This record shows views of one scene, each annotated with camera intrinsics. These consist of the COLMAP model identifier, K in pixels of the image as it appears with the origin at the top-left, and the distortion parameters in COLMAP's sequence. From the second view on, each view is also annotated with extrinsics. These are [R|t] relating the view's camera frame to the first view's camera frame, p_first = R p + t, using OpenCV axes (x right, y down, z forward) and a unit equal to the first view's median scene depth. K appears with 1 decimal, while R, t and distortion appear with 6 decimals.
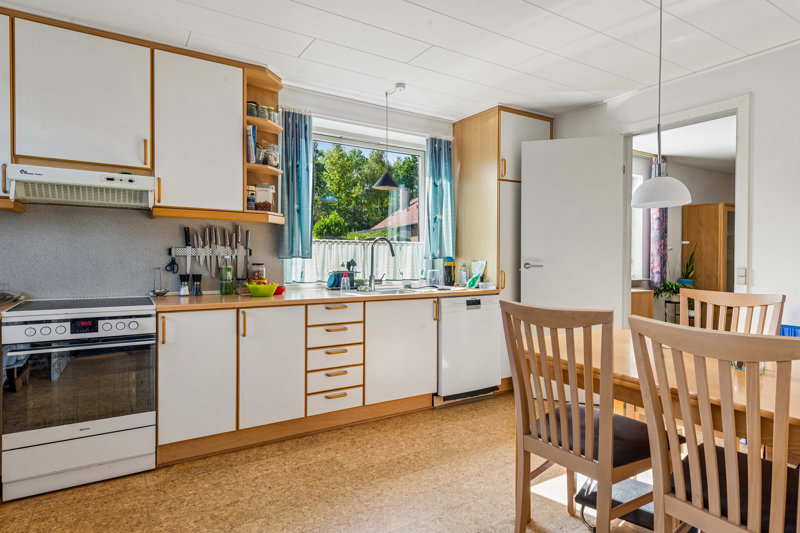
lens RADIAL K [[448.2, 0, 400.0], [0, 448.2, 266.5], [0, 0, 1]] dist [0.005396, 0.000483]
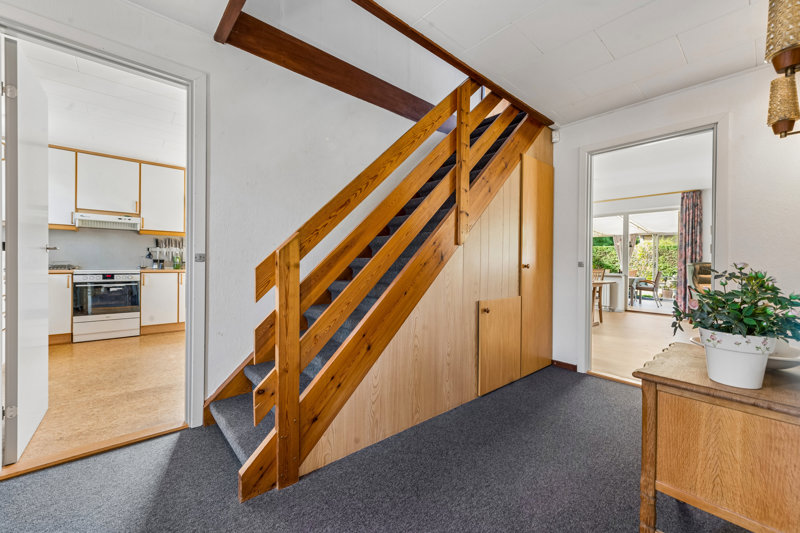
lens RADIAL K [[315.6, 0, 400.0], [0, 315.6, 266.5], [0, 0, 1]] dist [0.000066, 0.000084]
pose [[0.985388, 0.002462, 0.170306, 0.528988], [-0.000713, 0.999946, -0.010331, 0.077995], [-0.170322, 0.010059, 0.985337, -0.889109]]
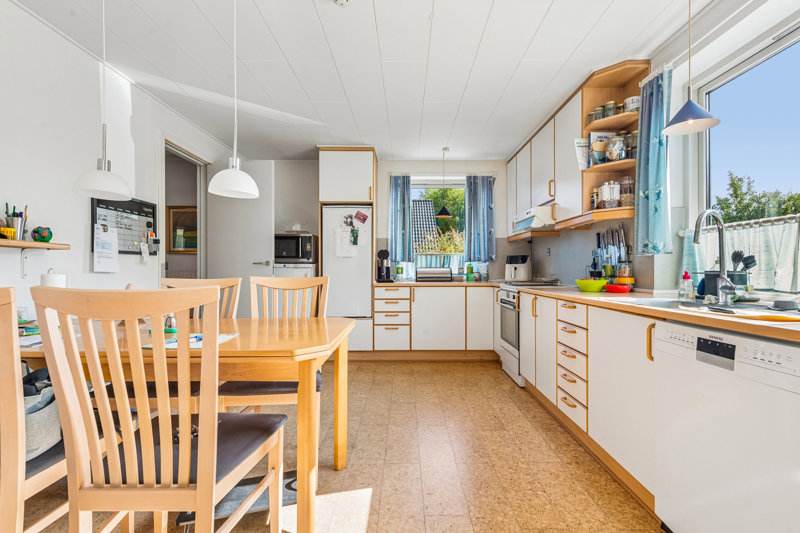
lens RADIAL K [[371.6, 0, 400.0], [0, 371.6, 266.5], [0, 0, 1]] dist [0.001076, 0.000072]
pose [[-0.549966, -0.008360, -0.835145, 0.787089], [0.001162, 0.999941, -0.010775, 0.017352], [0.835186, -0.006896, -0.549924, 1.279088]]
